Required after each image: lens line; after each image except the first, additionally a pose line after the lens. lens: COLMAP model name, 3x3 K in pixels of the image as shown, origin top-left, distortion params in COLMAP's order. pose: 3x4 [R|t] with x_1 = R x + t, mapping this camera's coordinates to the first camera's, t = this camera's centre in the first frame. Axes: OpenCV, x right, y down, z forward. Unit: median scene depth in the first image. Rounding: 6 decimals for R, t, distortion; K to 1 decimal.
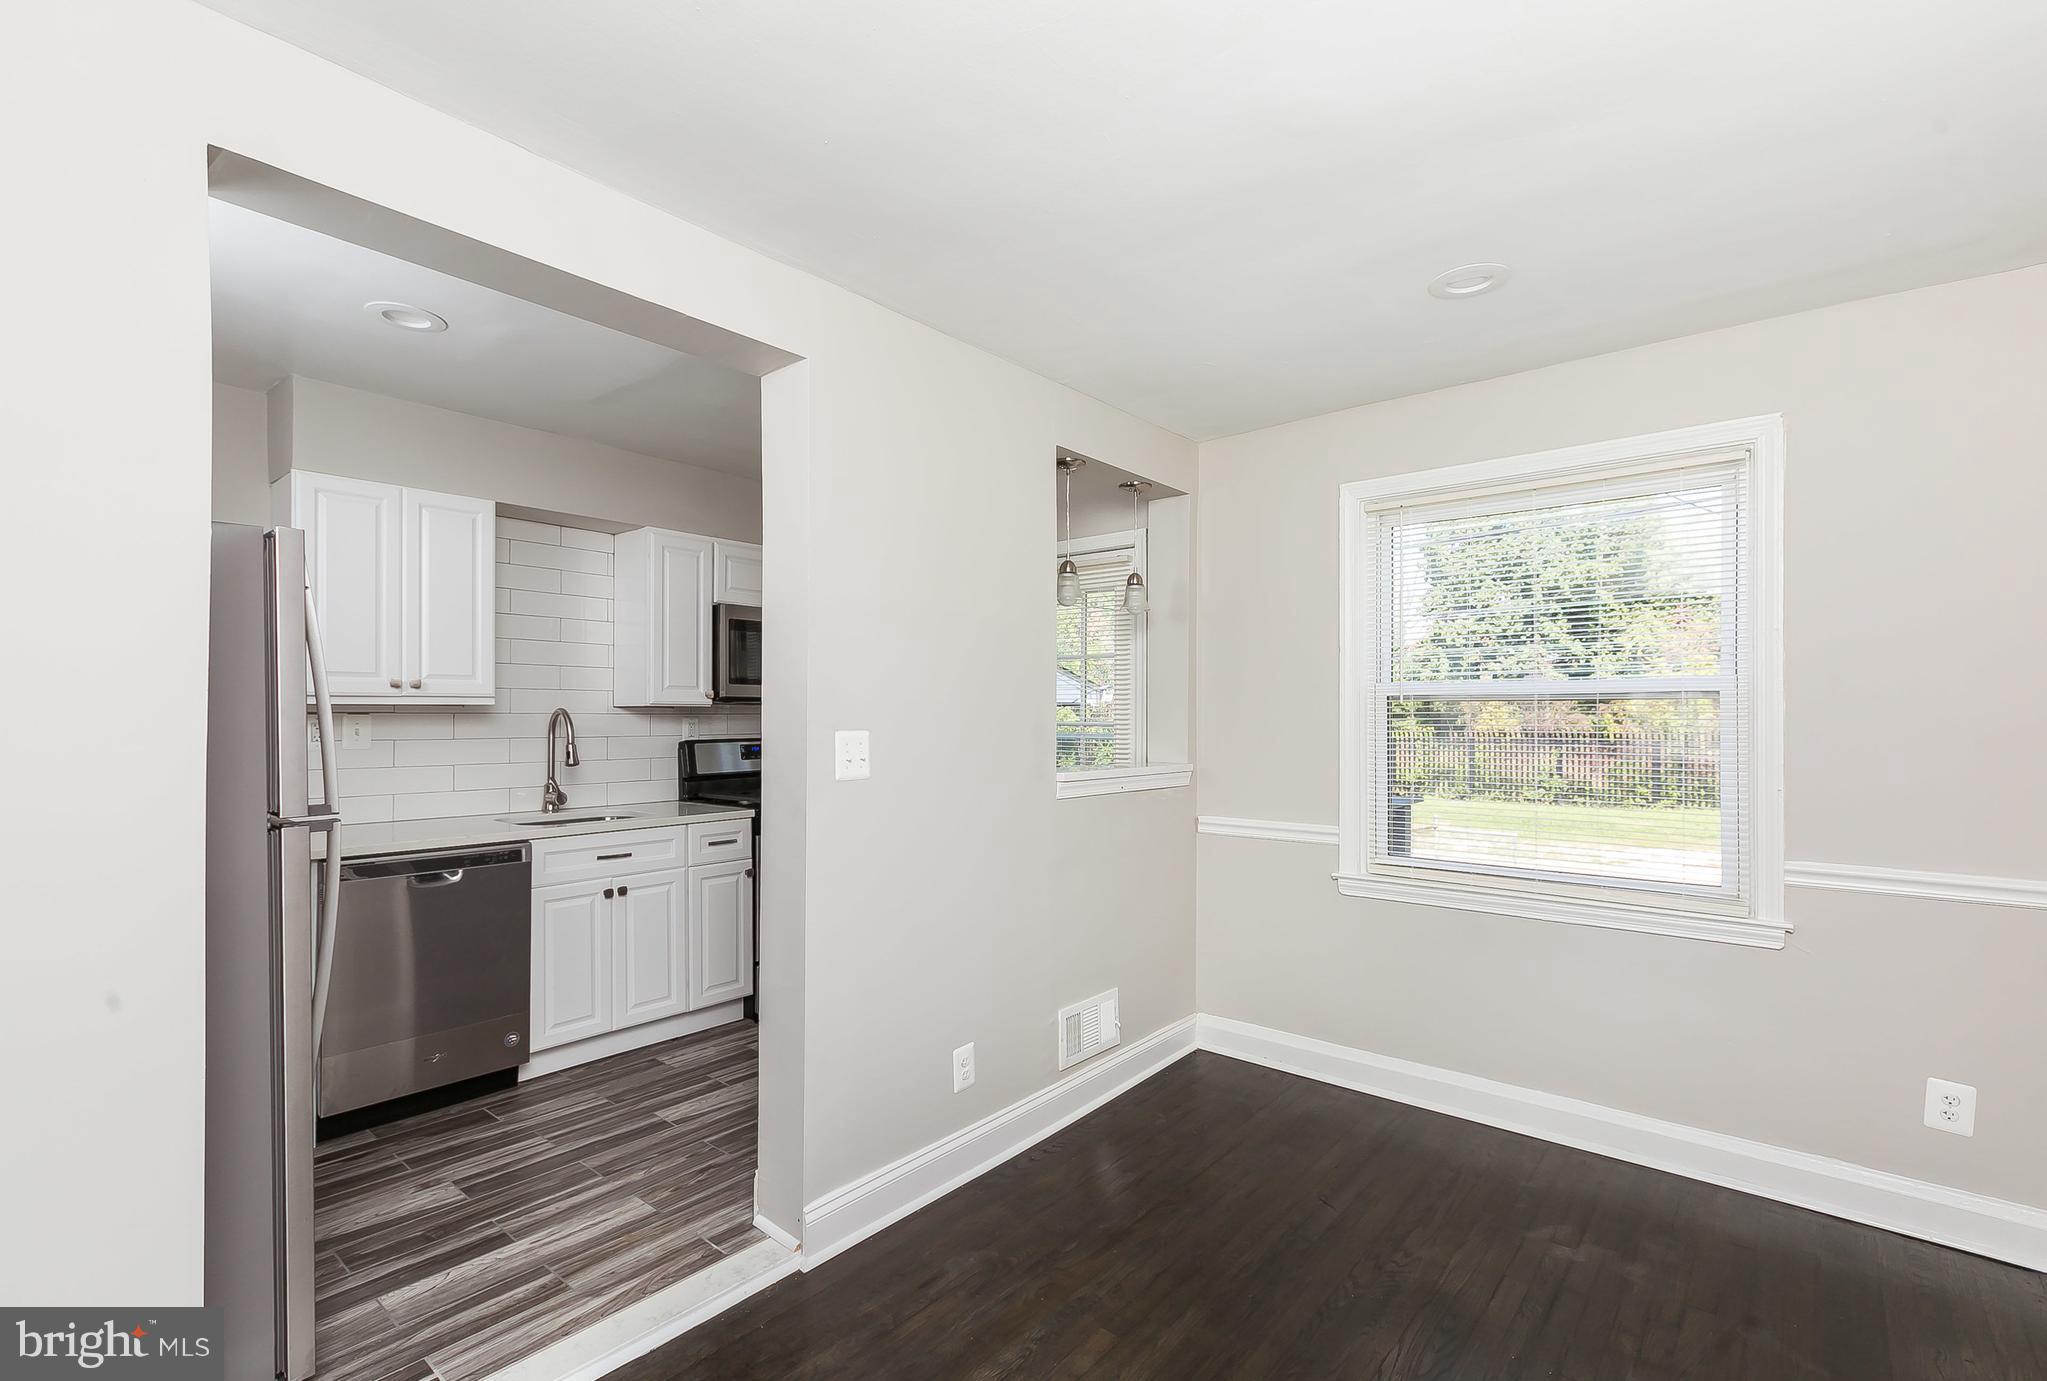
lens RADIAL K [[922.2, 0, 1016.1], [0, 922.2, 717.1], [0, 0, 1]] dist [0.012198, 0.000054]
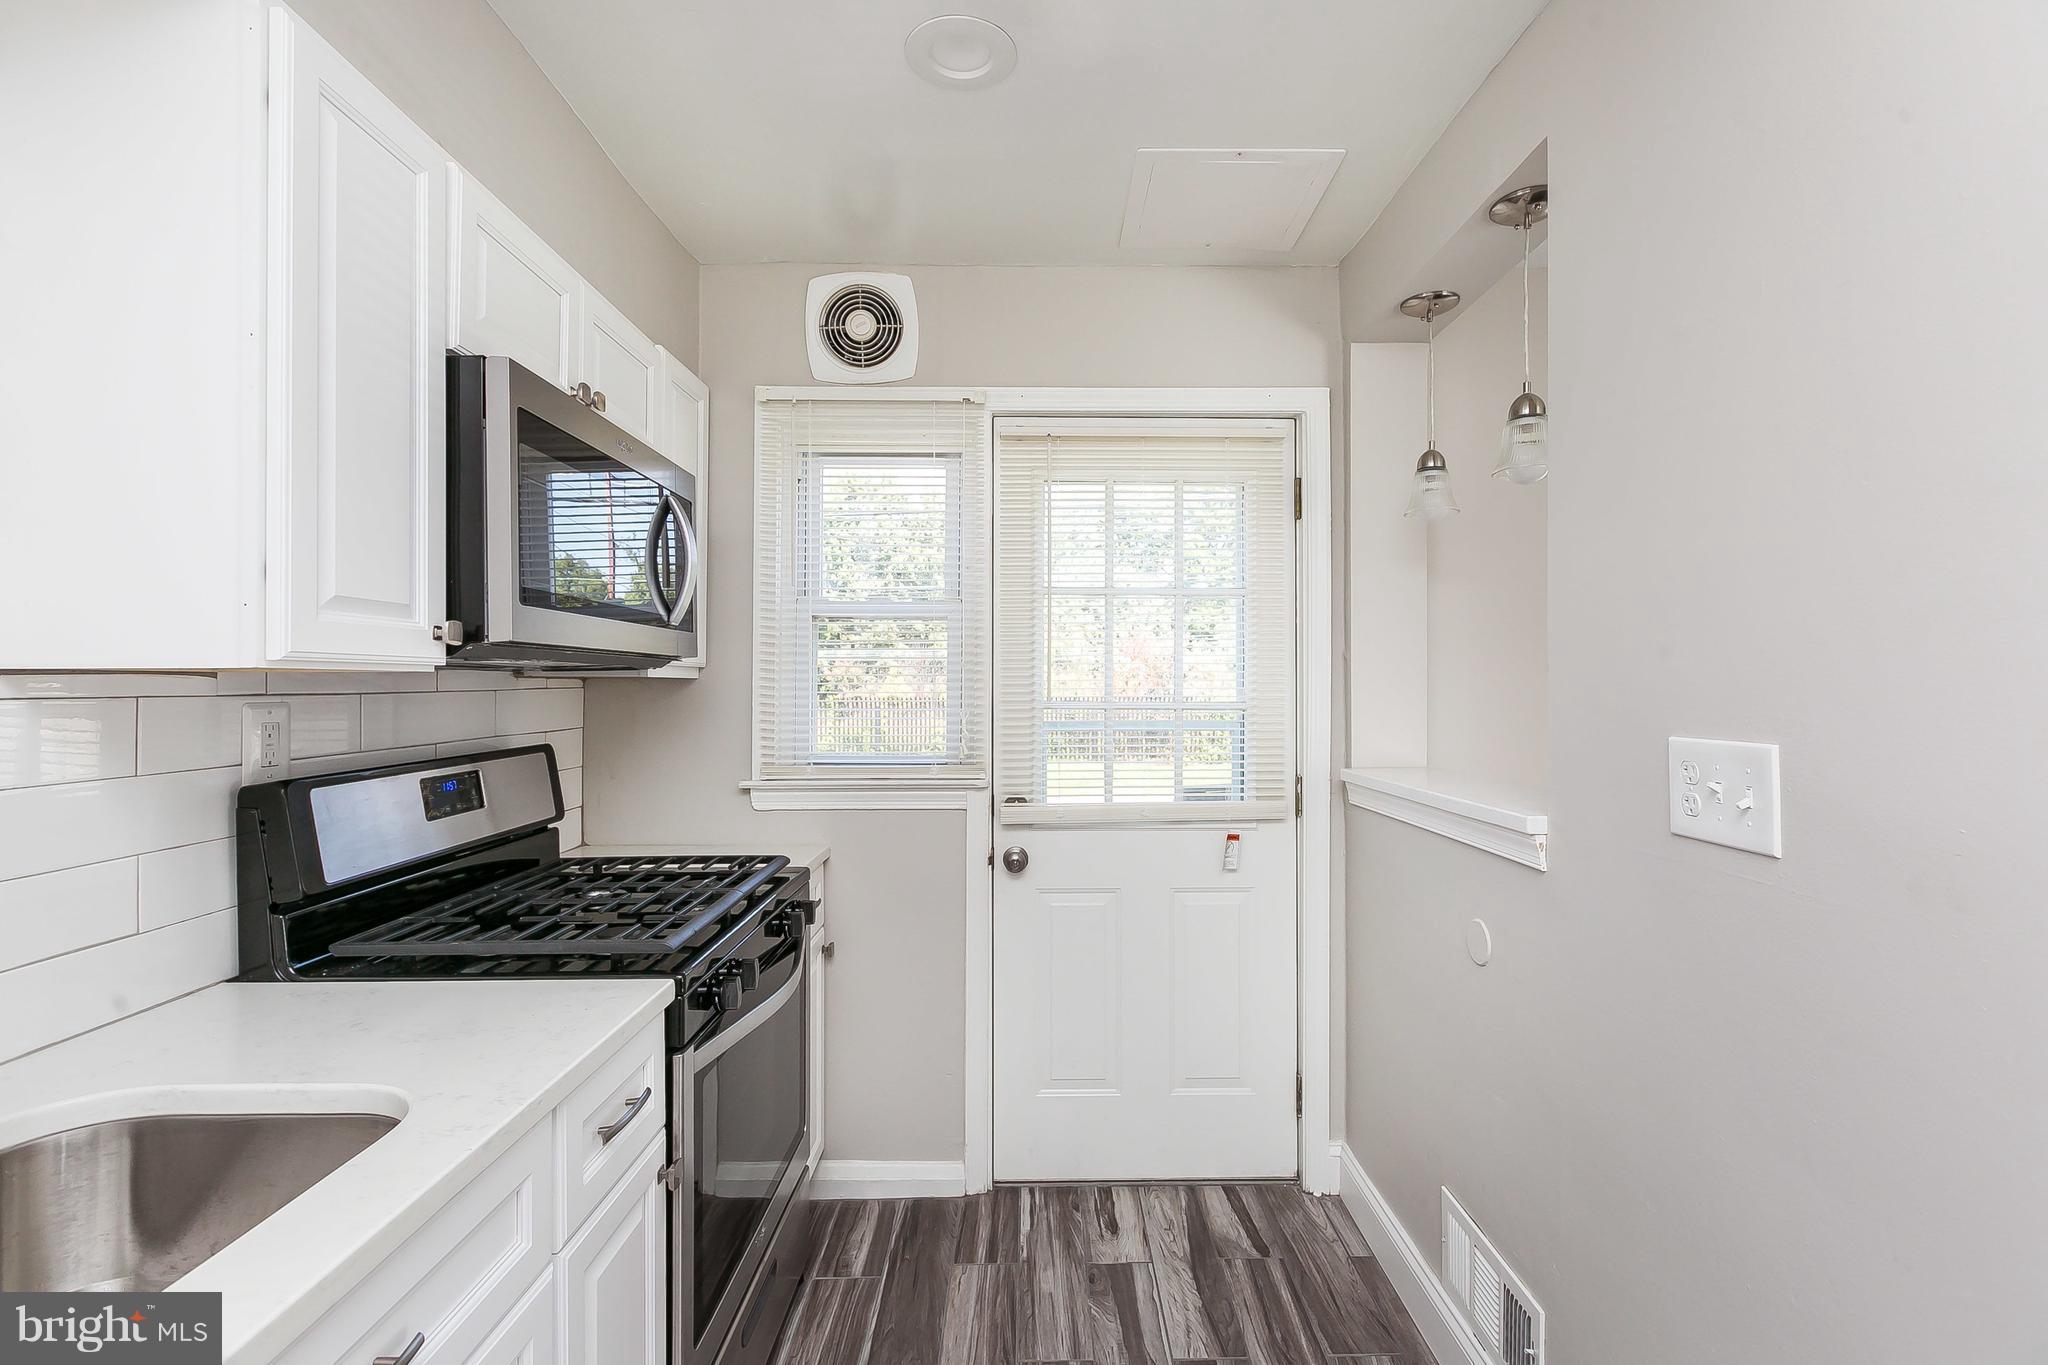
lens RADIAL K [[919.3, 0, 1035.4], [0, 919.3, 680.8], [0, 0, 1]] dist [-0.001327, 0.000059]
pose [[0.761018, -0.001977, 0.648727, -0.393504], [0.005187, 0.999982, -0.003038, -0.006700], [-0.648710, 0.005677, 0.761015, 0.651364]]
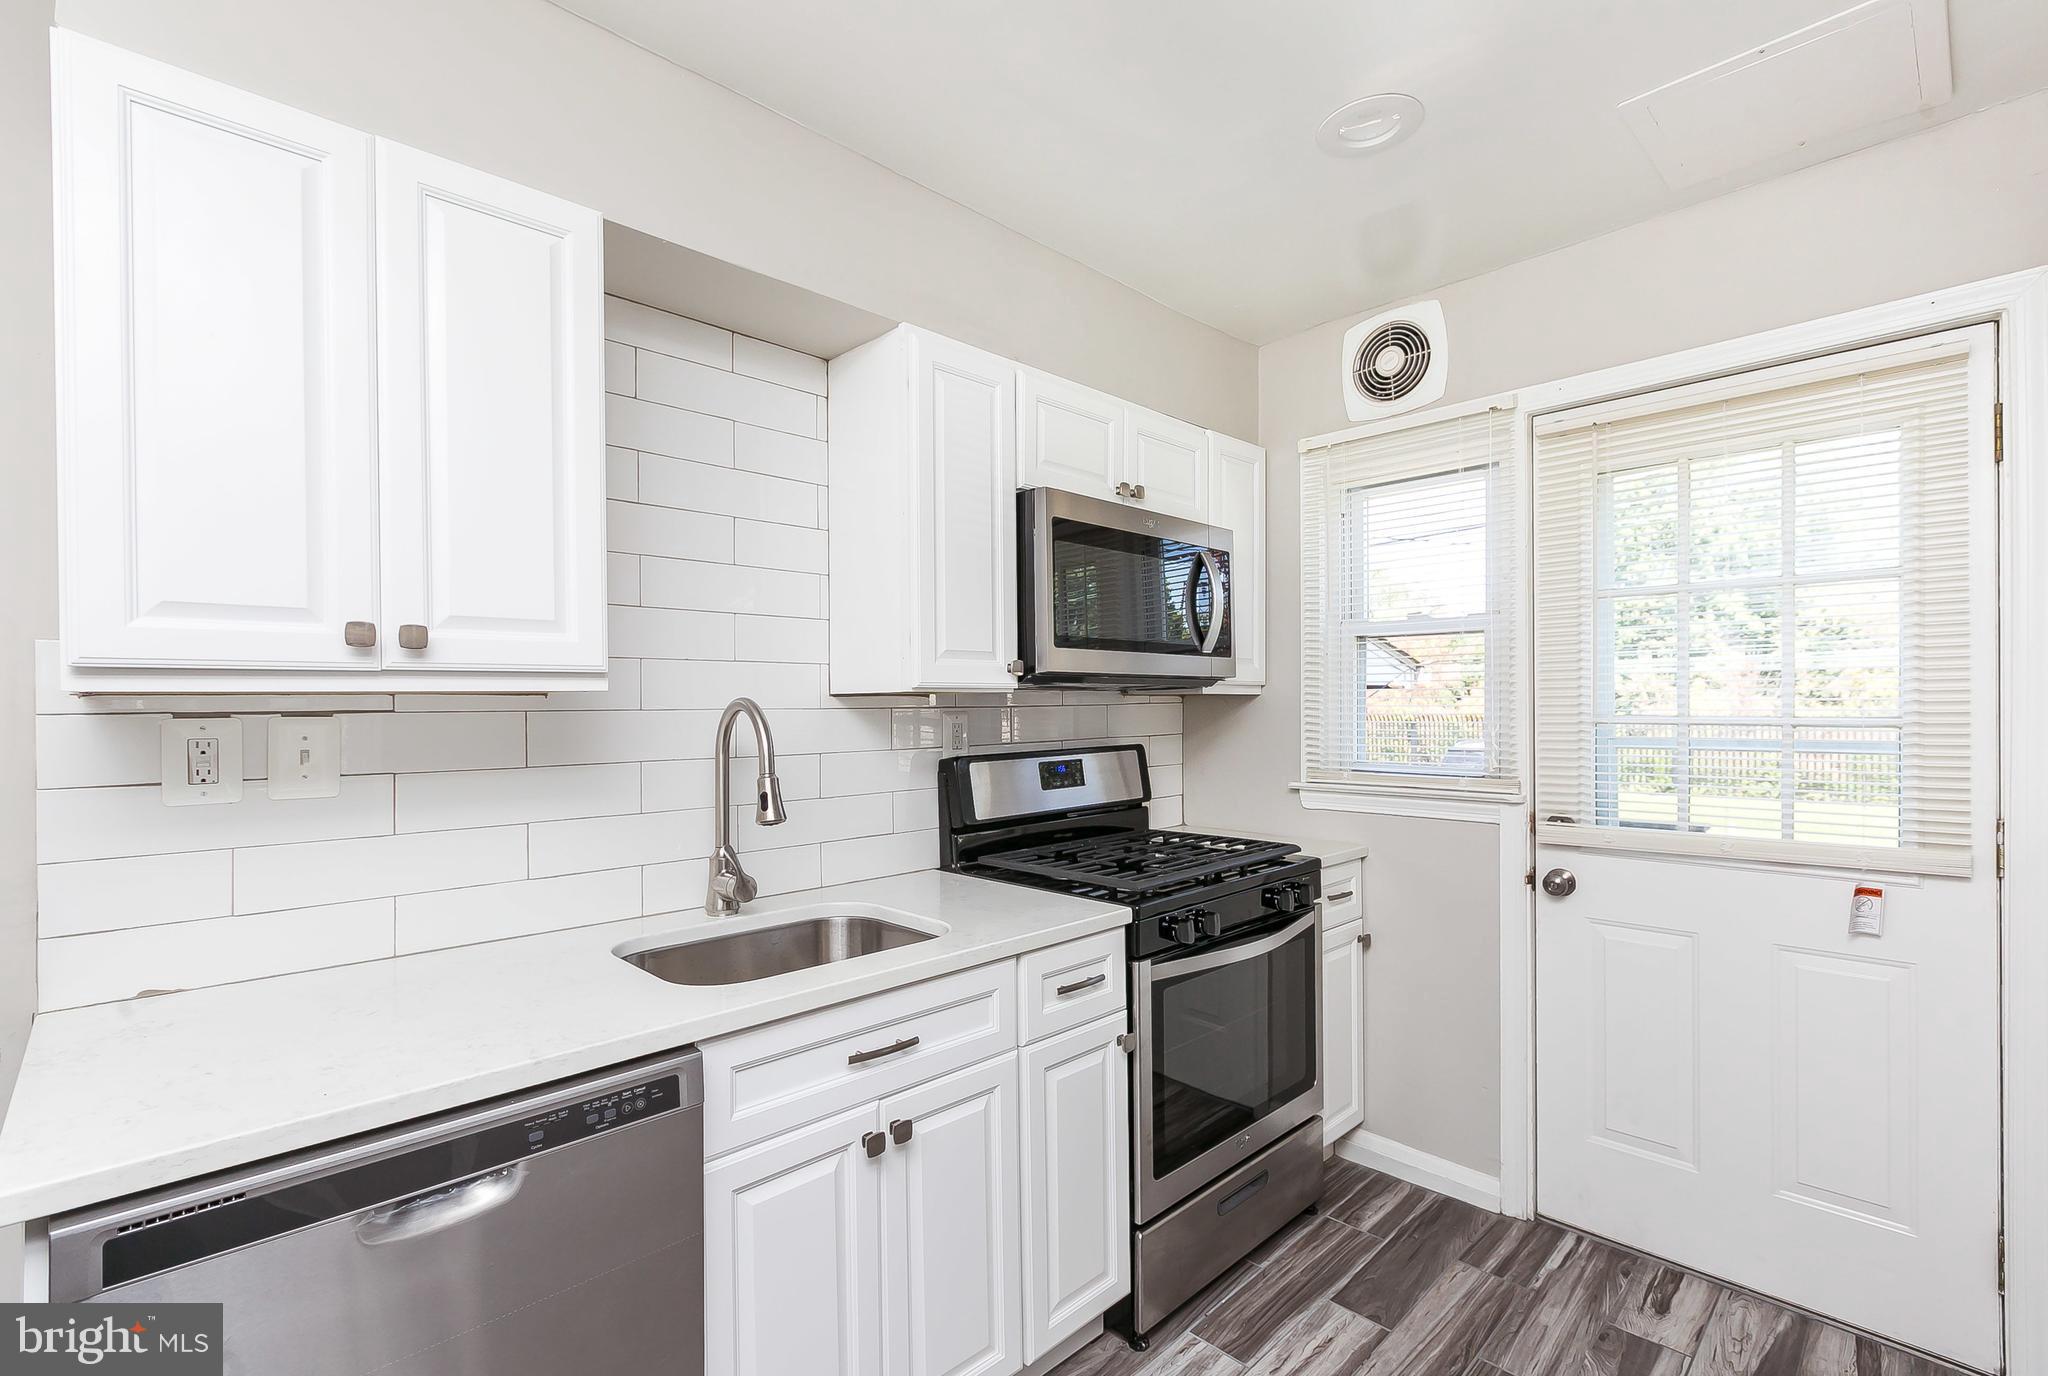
lens RADIAL K [[922.6, 0, 1016.6], [0, 922.6, 714.7], [0, 0, 1]] dist [0.012198, 0.000054]
pose [[0.993981, -0.009548, -0.109138, -0.284508], [0.010513, 0.999911, 0.008267, -0.003495], [0.109049, -0.009364, 0.993992, 0.514543]]
